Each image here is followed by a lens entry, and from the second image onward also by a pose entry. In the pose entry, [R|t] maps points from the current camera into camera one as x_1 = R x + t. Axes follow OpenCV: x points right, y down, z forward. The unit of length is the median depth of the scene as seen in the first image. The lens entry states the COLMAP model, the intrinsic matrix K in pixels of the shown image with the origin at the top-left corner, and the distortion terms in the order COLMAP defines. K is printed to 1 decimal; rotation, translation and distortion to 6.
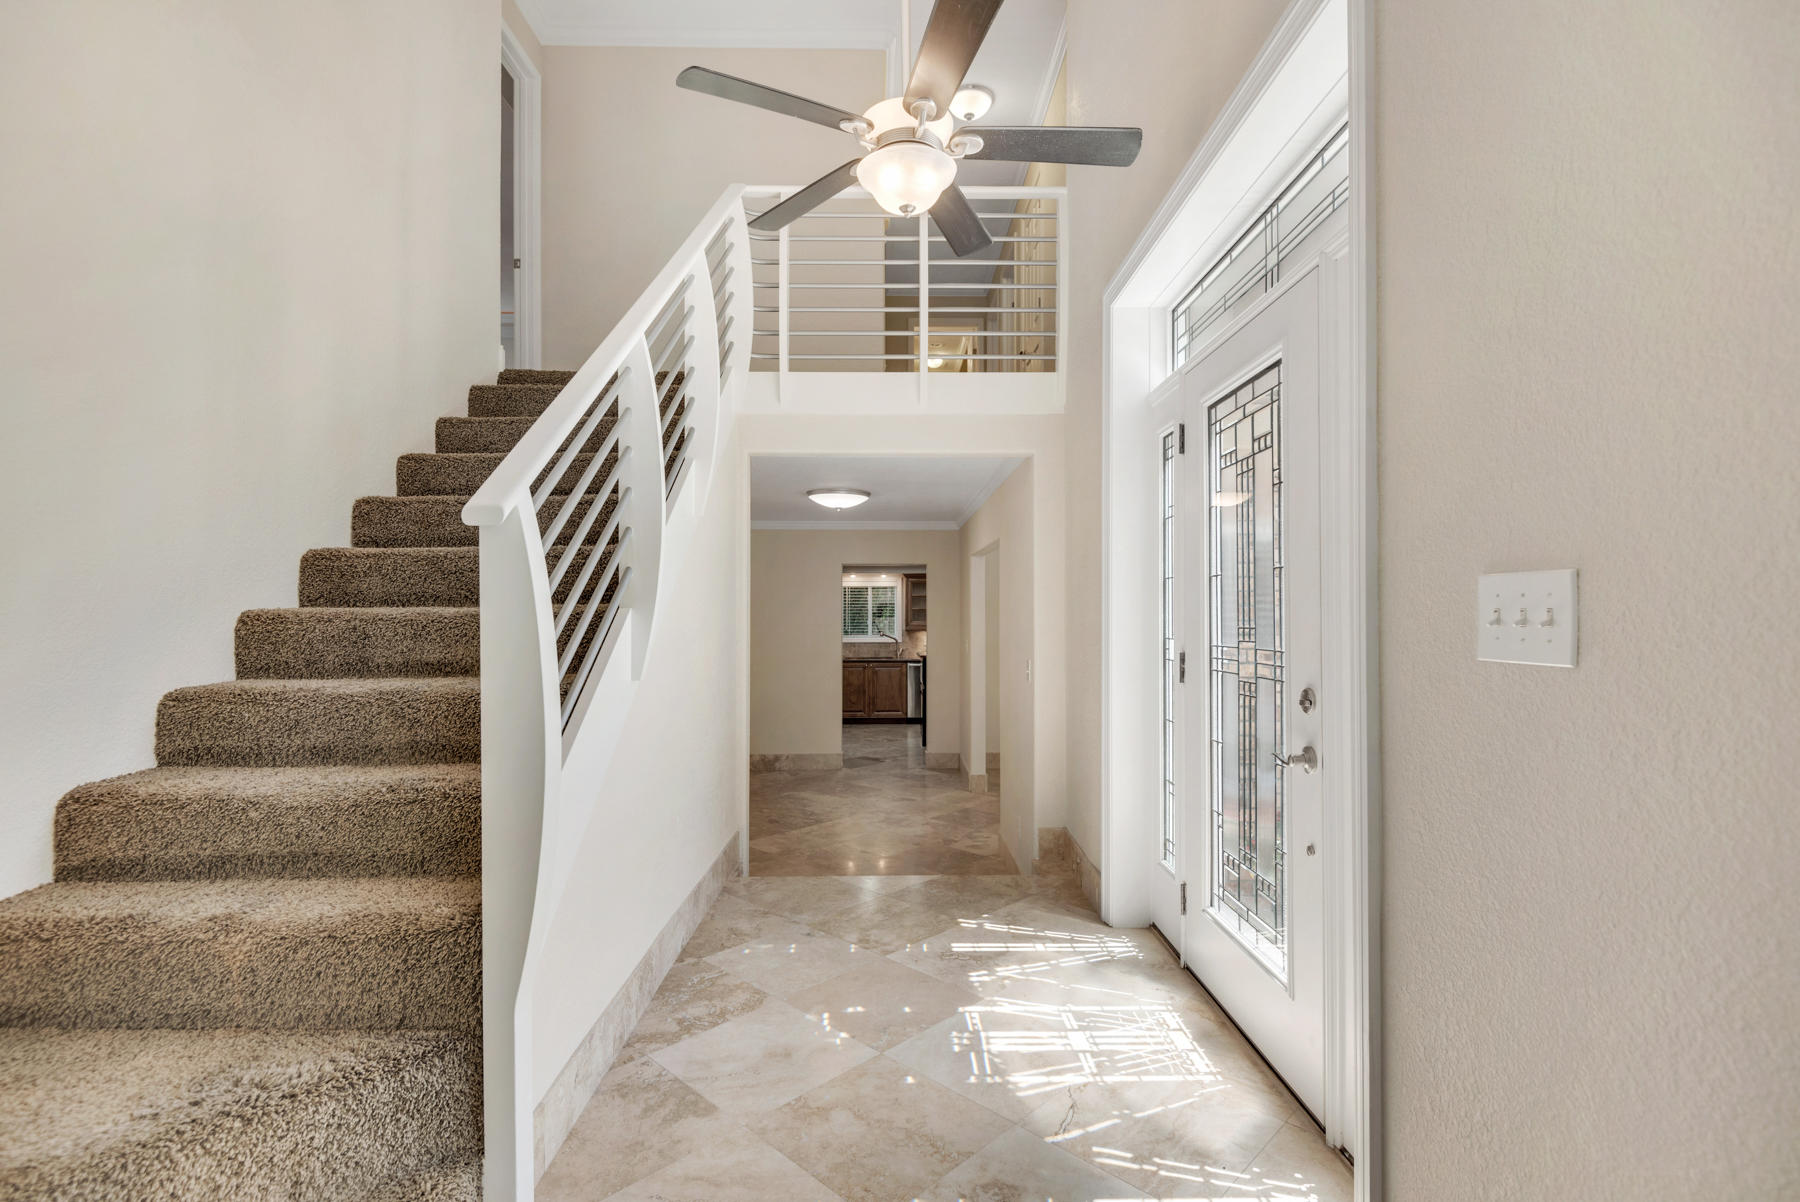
lens RADIAL K [[867.2, 0, 897.4], [0, 867.2, 607.1], [0, 0, 1]] dist [0.000803, -0.001995]
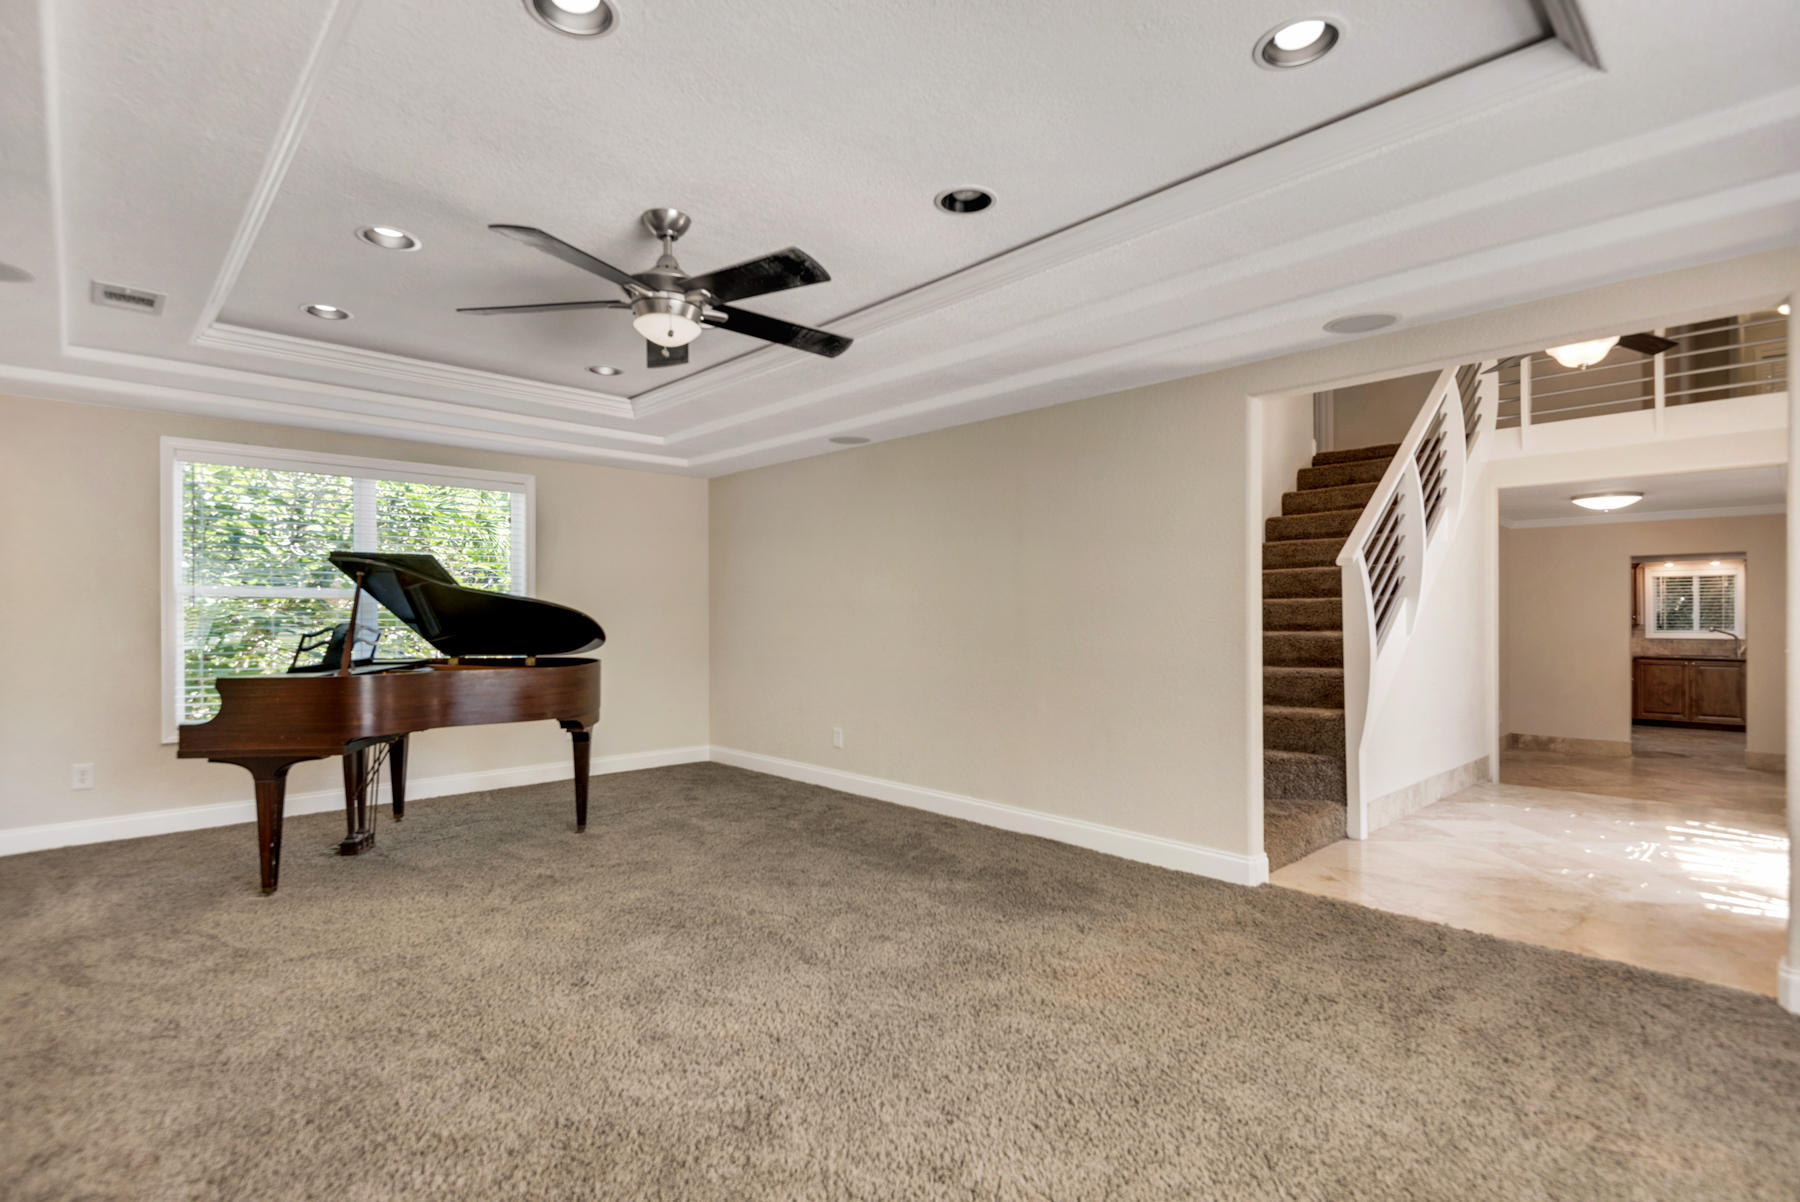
lens RADIAL K [[867.2, 0, 895.5], [0, 867.2, 610.8], [0, 0, 1]] dist [0.000803, -0.001995]
pose [[0.680981, -0.003913, -0.732291, 0.220283], [0.008055, 0.999965, 0.002148, 0.011336], [0.732257, -0.007361, 0.680988, -0.758820]]
